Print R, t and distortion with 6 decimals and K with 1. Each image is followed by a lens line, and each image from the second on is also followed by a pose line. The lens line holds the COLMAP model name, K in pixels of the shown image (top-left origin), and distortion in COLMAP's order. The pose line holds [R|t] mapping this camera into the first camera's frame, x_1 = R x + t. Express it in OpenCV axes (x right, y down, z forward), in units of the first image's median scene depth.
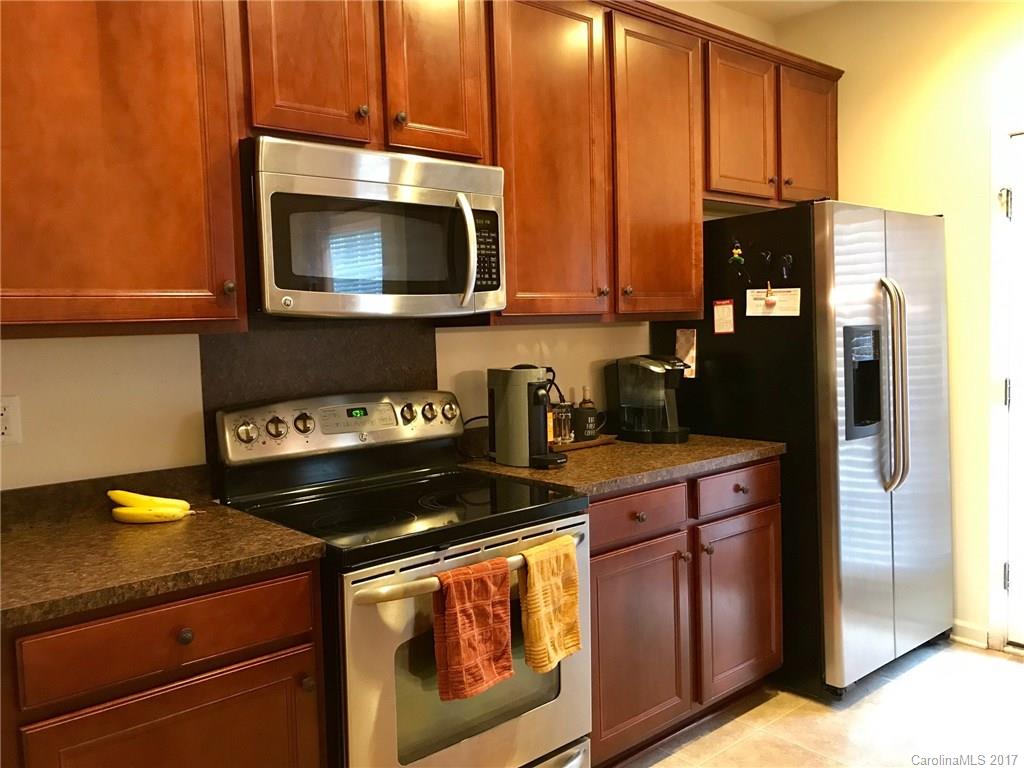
lens RADIAL K [[829.5, 0, 512.1], [0, 829.5, 386.5], [0, 0, 1]] dist [0.024659, -0.017523]
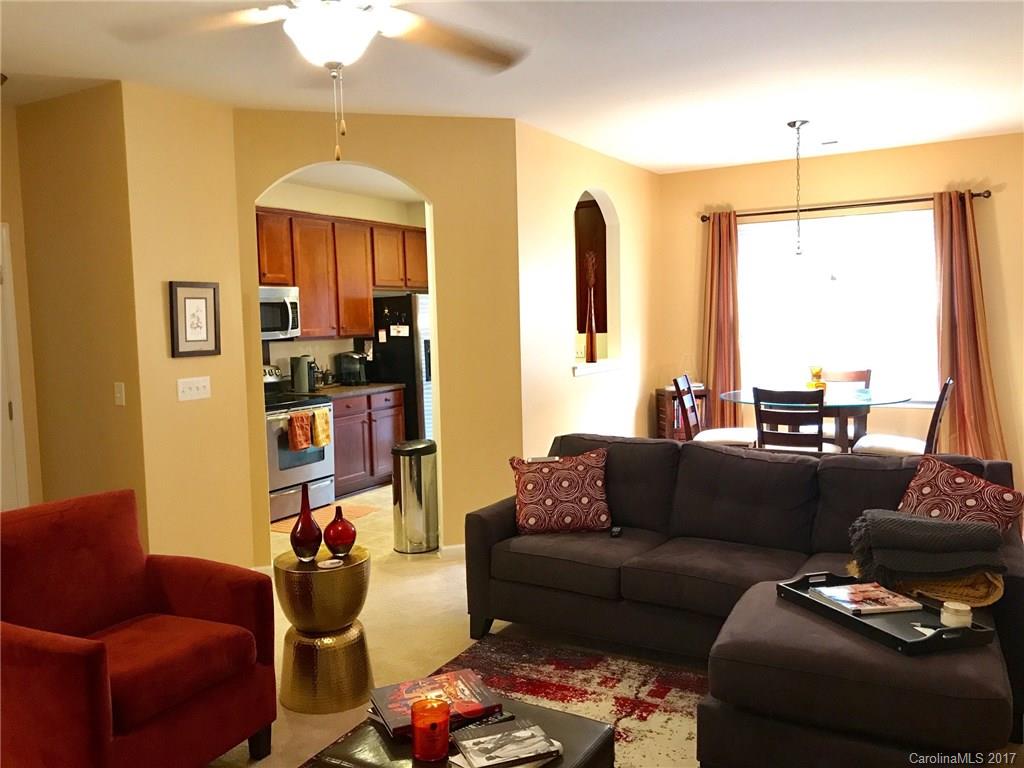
lens RADIAL K [[829.5, 0, 510.5], [0, 829.5, 380.5], [0, 0, 1]] dist [0.024659, -0.017523]
pose [[0.945298, -0.023338, 0.325371, -0.229056], [0.026136, 0.999649, -0.004229, 0.082726], [-0.325159, 0.012502, 0.945577, -1.721217]]
